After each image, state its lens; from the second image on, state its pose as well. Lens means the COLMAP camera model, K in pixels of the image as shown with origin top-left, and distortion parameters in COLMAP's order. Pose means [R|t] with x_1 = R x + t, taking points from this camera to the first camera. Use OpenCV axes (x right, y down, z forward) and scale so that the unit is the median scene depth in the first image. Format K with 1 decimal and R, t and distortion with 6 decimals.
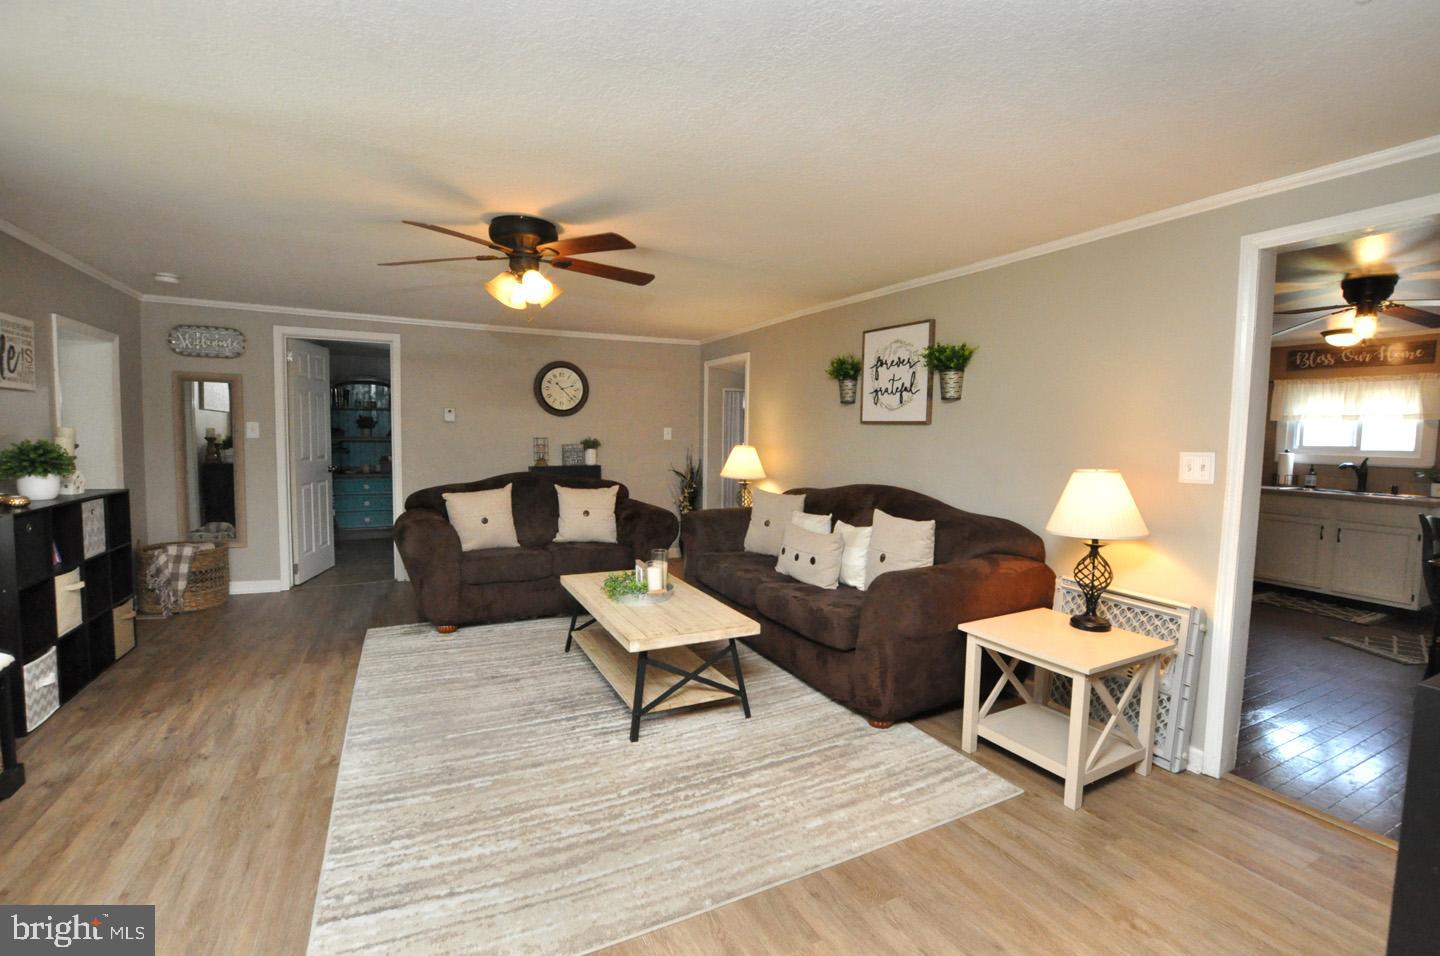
lens RADIAL K [[630.1, 0, 726.0], [0, 630.1, 483.6], [0, 0, 1]] dist [-0.044251, 0.008703]
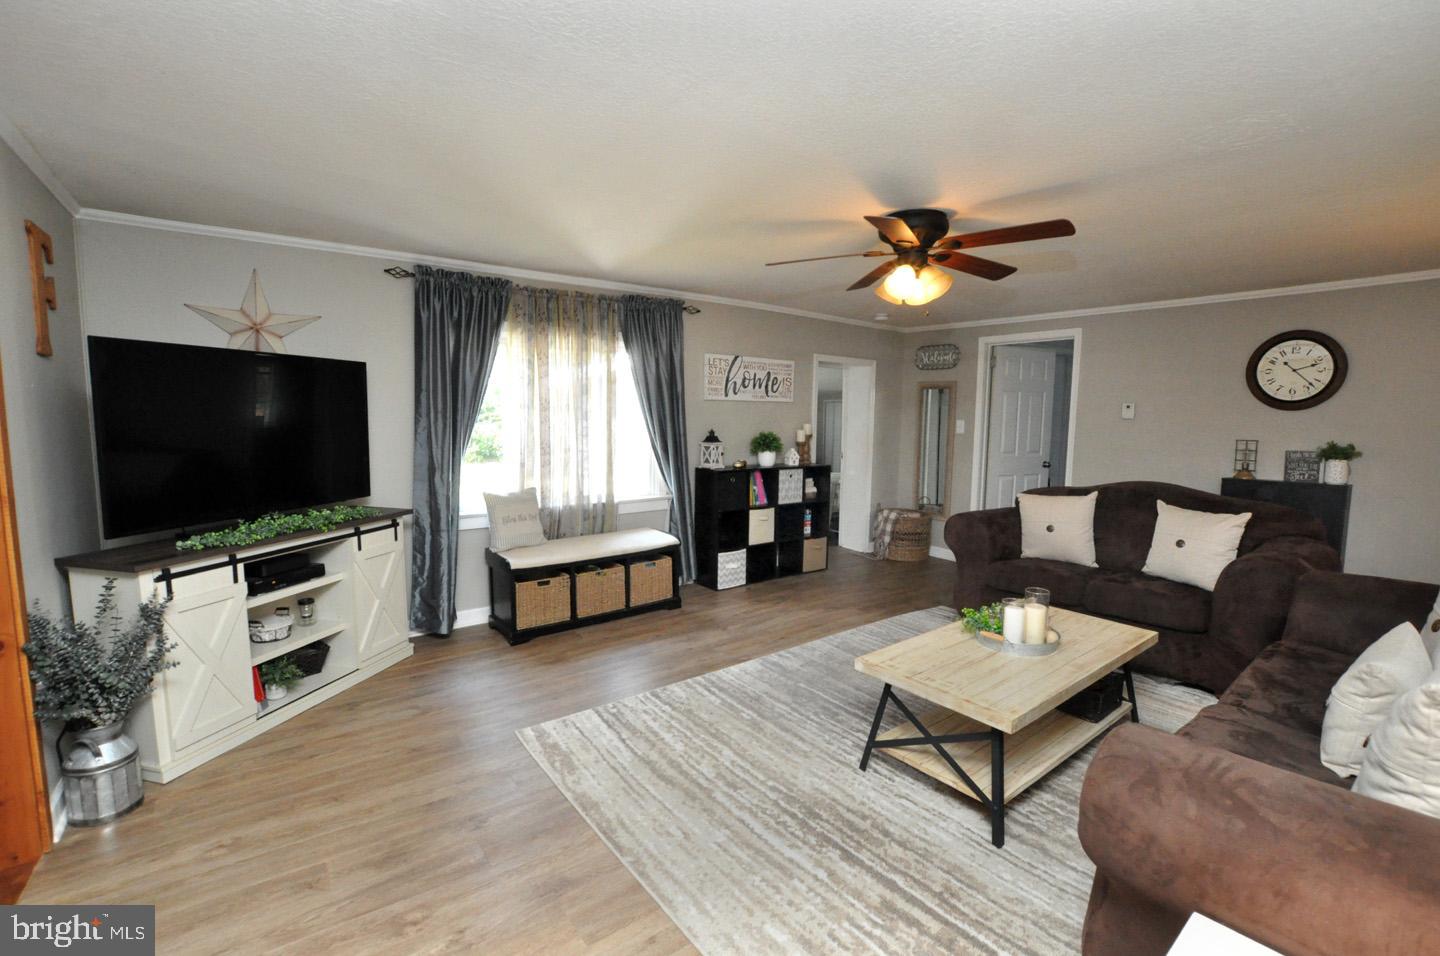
lens RADIAL K [[631.1, 0, 721.9], [0, 631.1, 481.7], [0, 0, 1]] dist [-0.033178, 0.004592]
pose [[0.178665, 0.088508, -0.979921, 0.573529], [-0.085839, 0.993551, 0.074088, -0.048249], [0.980158, 0.070878, 0.185110, 0.506169]]
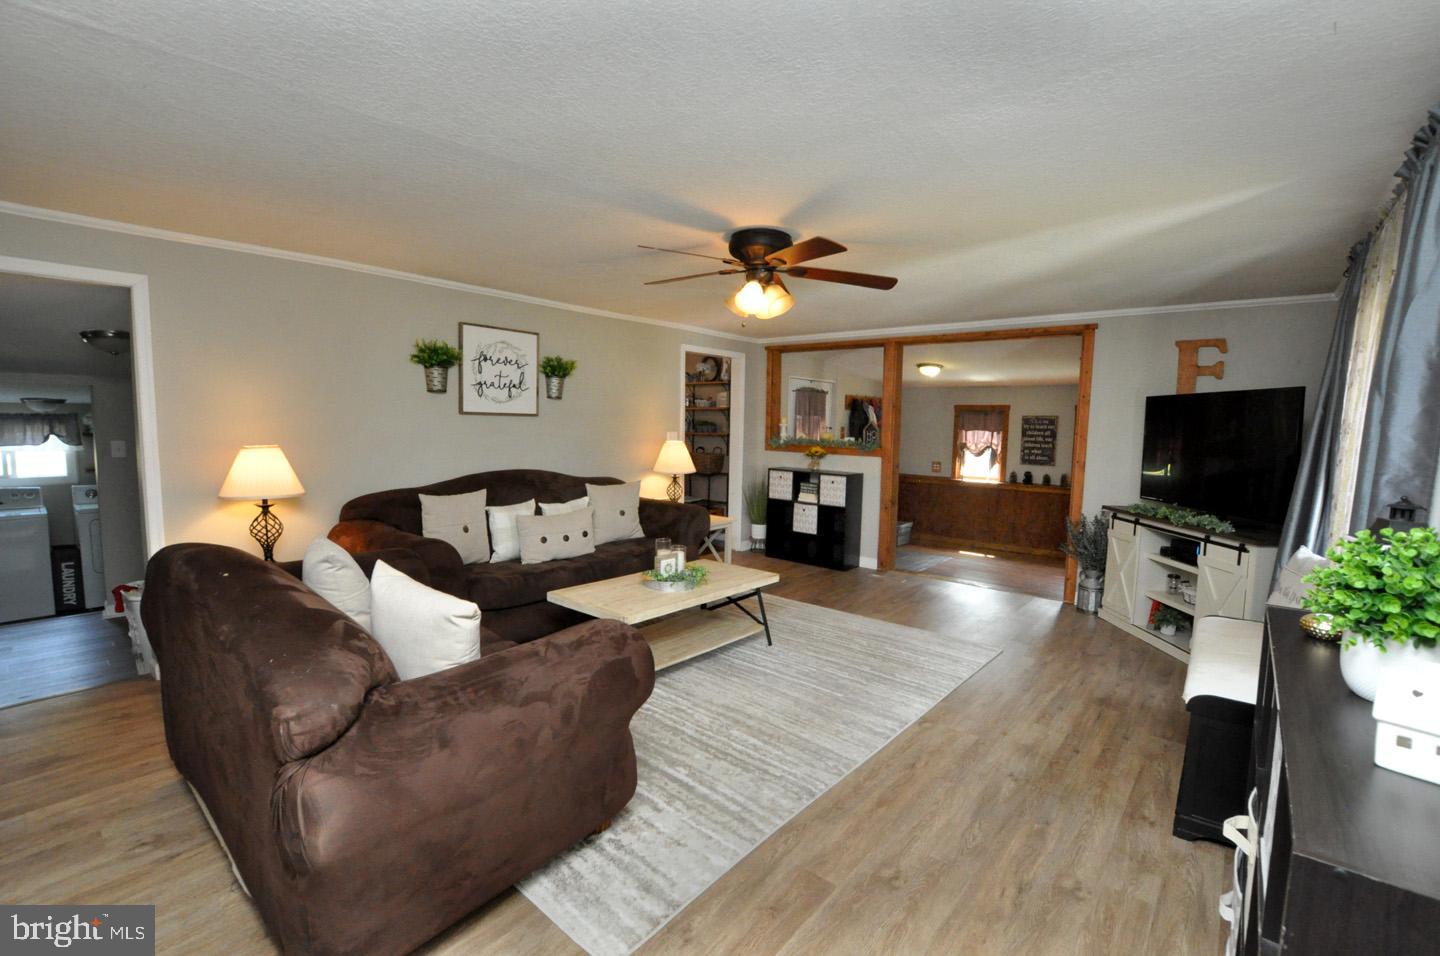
lens RADIAL K [[631.1, 0, 721.9], [0, 631.1, 481.7], [0, 0, 1]] dist [-0.033178, 0.004592]
pose [[-0.377653, -0.114592, 0.918829, -1.209419], [0.044372, 0.988933, 0.141573, -0.154259], [-0.924883, 0.094236, -0.368389, 1.373122]]
